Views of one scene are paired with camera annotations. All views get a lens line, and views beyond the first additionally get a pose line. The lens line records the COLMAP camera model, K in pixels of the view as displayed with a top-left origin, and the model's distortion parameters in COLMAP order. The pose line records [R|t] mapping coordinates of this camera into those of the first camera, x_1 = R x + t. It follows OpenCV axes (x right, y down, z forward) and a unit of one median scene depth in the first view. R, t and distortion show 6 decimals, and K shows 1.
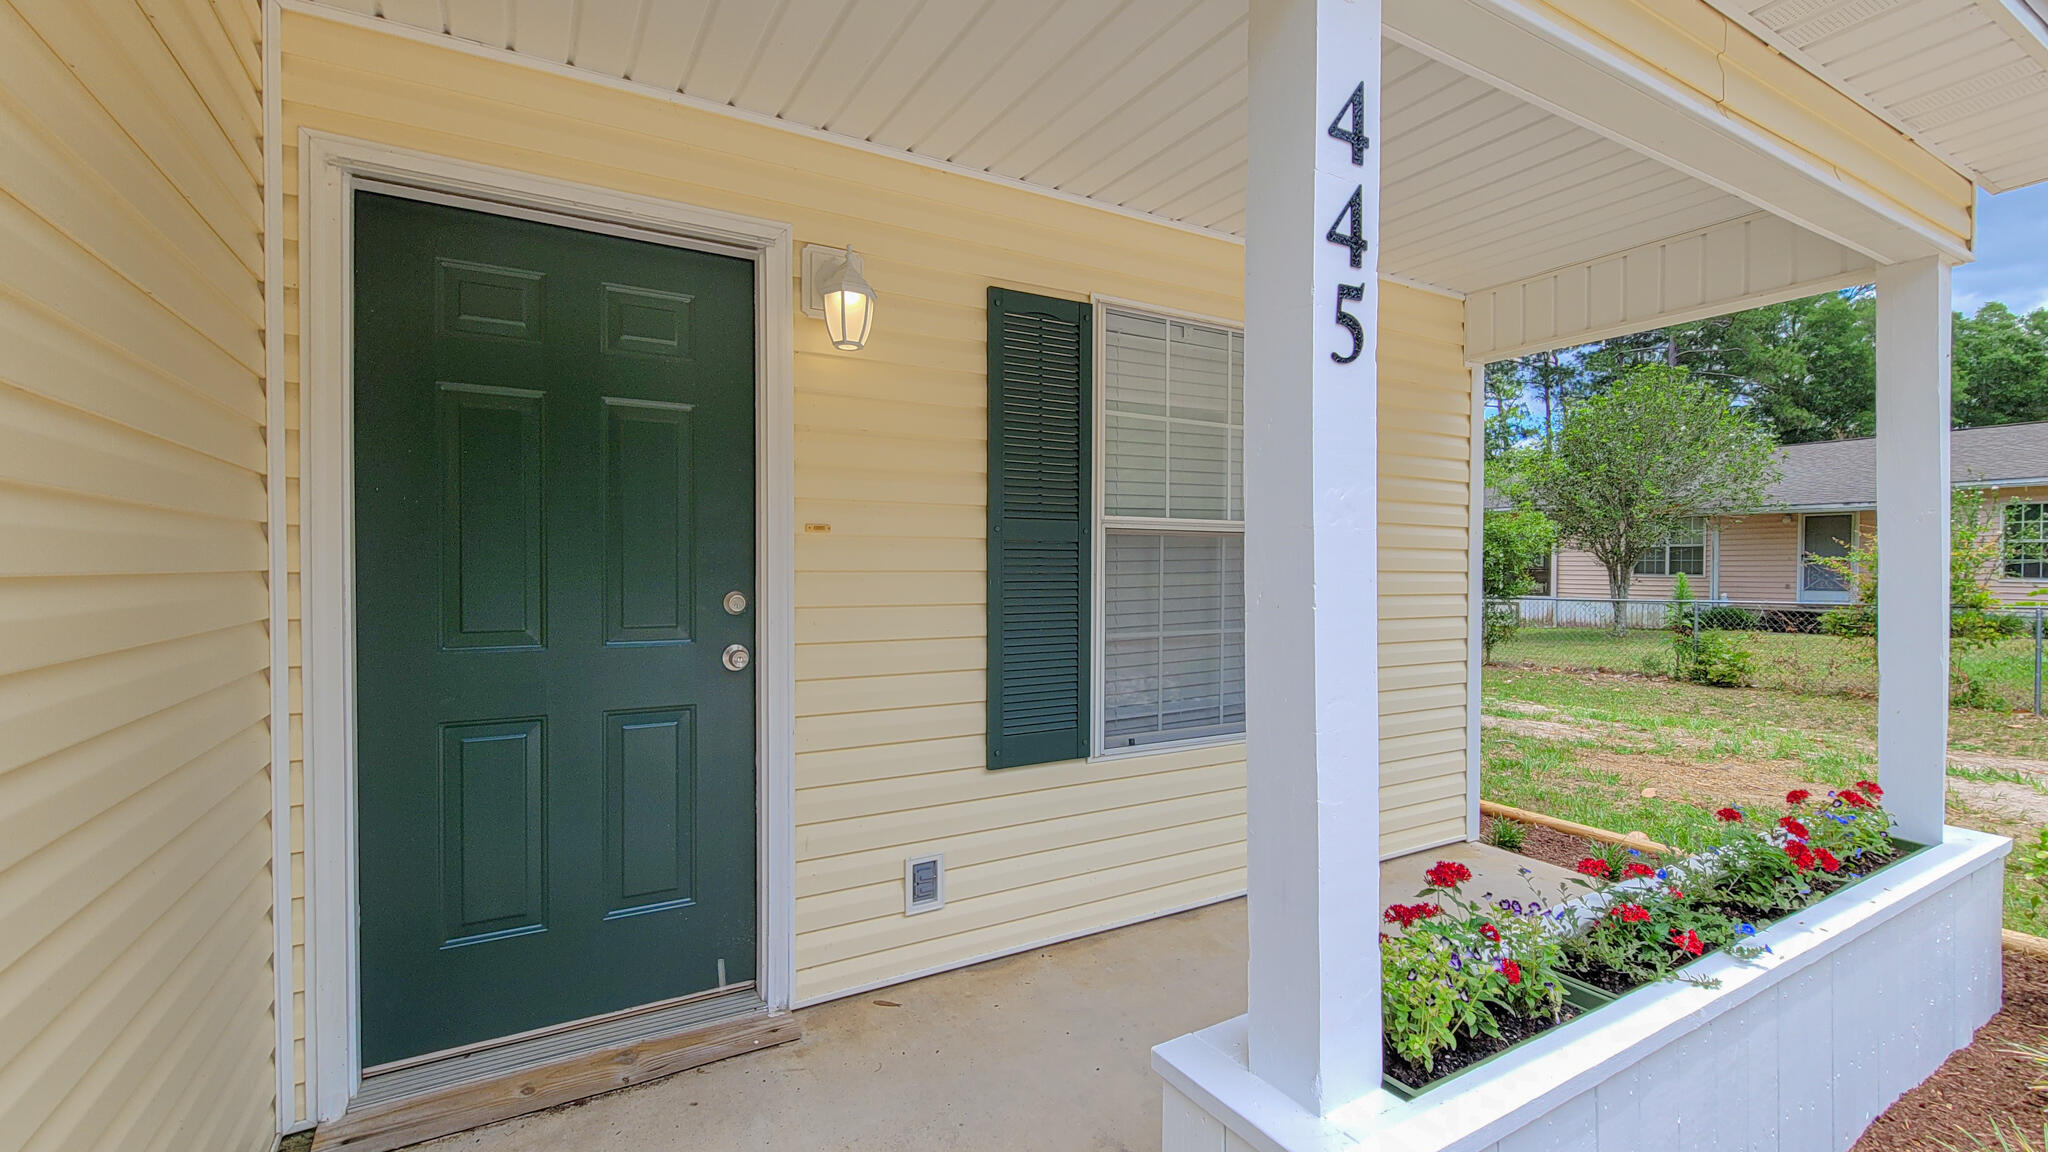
lens RADIAL K [[867.3, 0, 1012.6], [0, 867.3, 579.5], [0, 0, 1]] dist [0.001655, 0.000151]
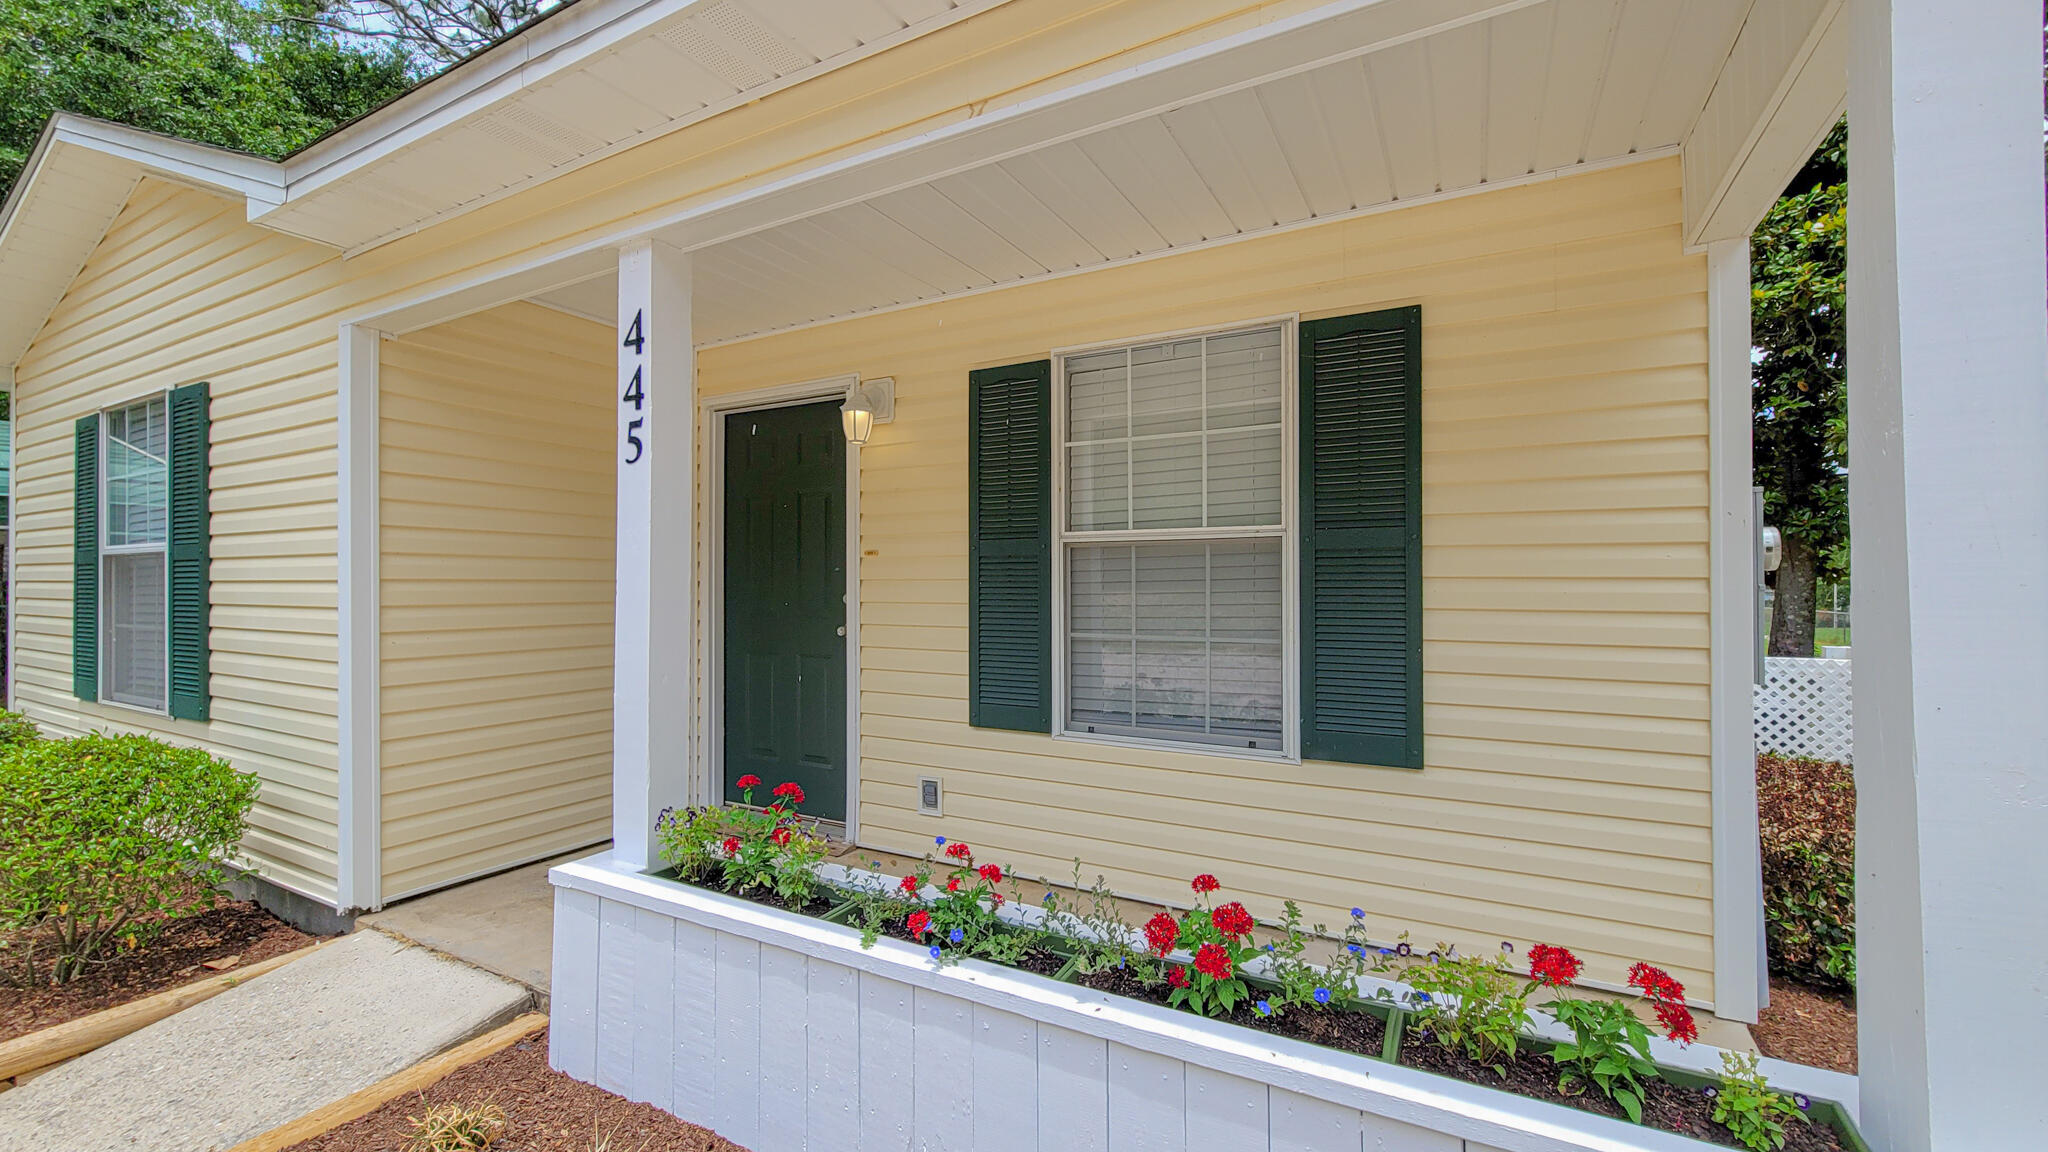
lens RADIAL K [[856.4, 0, 1028.3], [0, 856.4, 573.7], [0, 0, 1]] dist [-0.000008, -0.000415]
pose [[0.522502, -0.012101, -0.852552, 1.312744], [-0.009710, 0.999750, -0.020141, 0.008878], [0.852583, 0.018803, 0.522254, 0.423086]]
